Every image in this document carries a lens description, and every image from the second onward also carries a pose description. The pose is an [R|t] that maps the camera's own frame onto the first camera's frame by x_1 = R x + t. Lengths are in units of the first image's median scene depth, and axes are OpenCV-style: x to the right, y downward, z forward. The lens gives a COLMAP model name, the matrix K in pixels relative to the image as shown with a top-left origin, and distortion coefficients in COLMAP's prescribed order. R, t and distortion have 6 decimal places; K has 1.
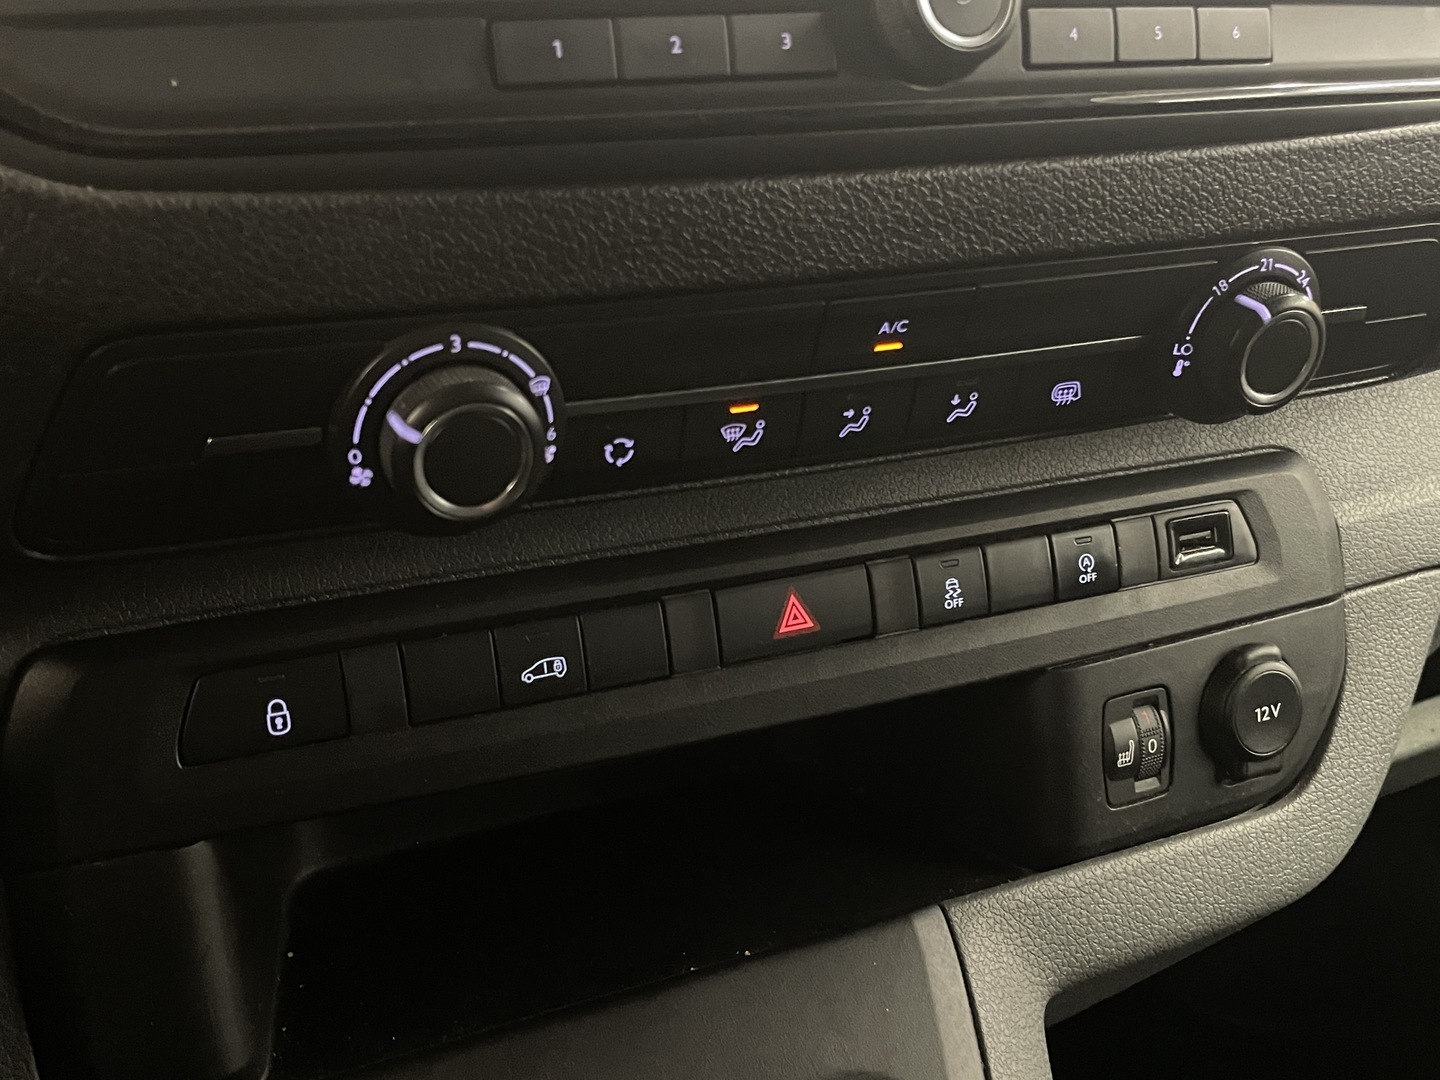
lens RADIAL K [[1521.3, 0, 720.0], [0, 1521.3, 540.0], [0, 0, 1]] dist [0.019056, -0.020046]
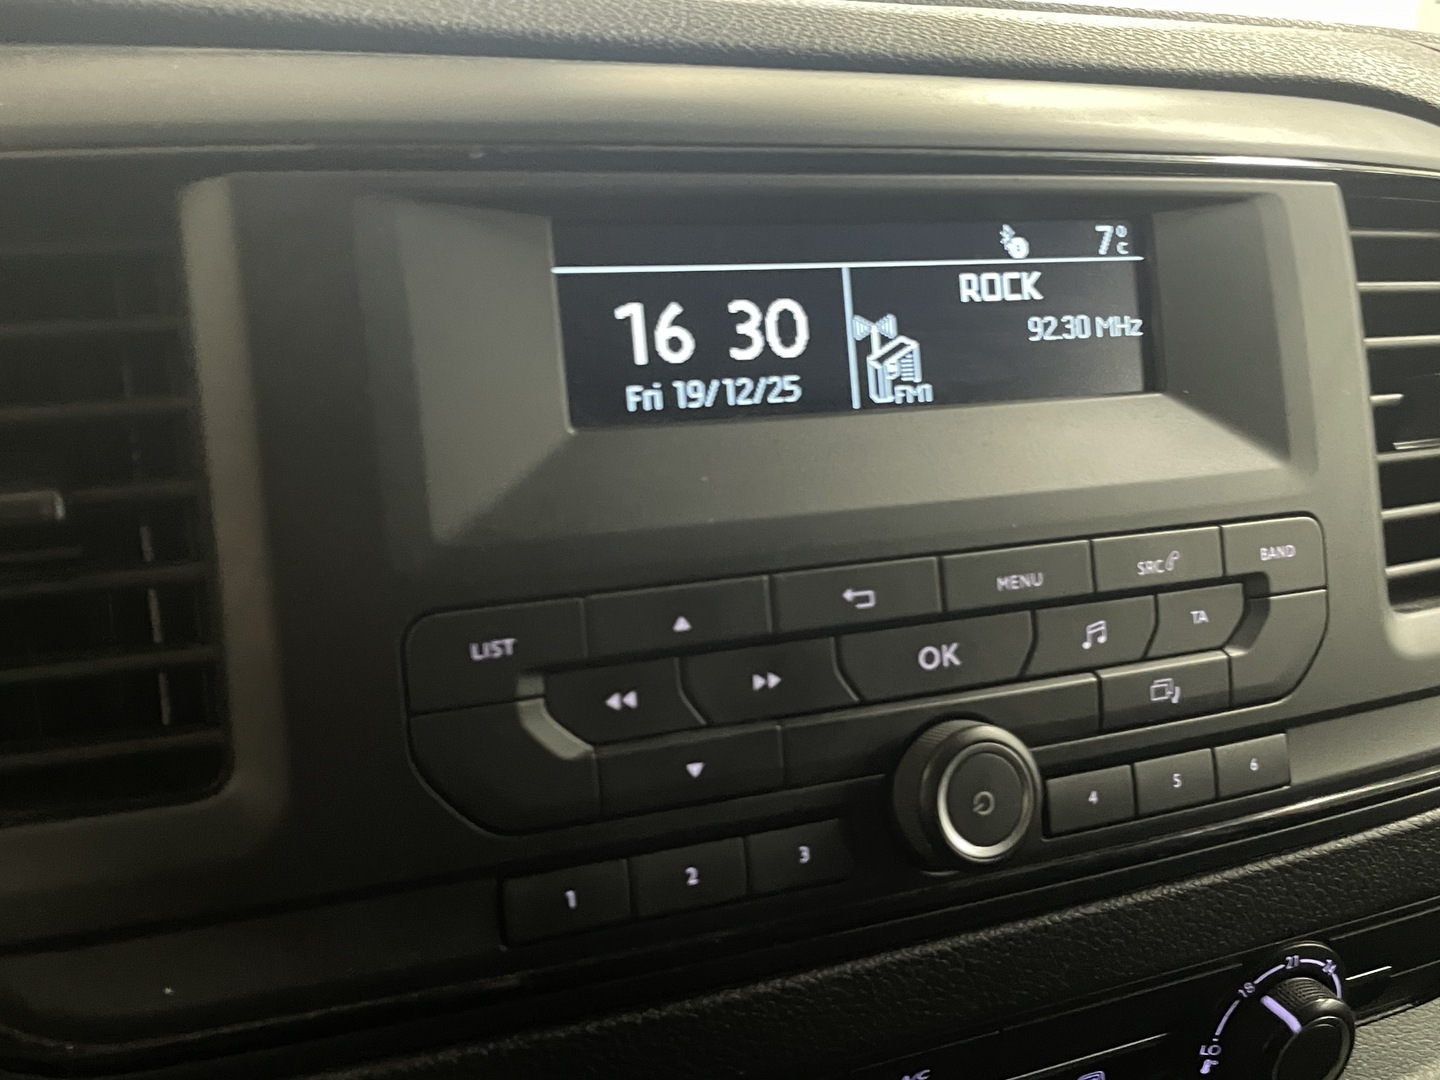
lens RADIAL K [[1521.3, 0, 720.0], [0, 1521.3, 540.0], [0, 0, 1]] dist [0.019056, -0.020046]
pose [[0.999816, -0.001757, 0.019085, -0.023165], [0.004255, 0.991285, -0.131662, -0.323055], [-0.018688, 0.131719, 0.991111, 0.010809]]
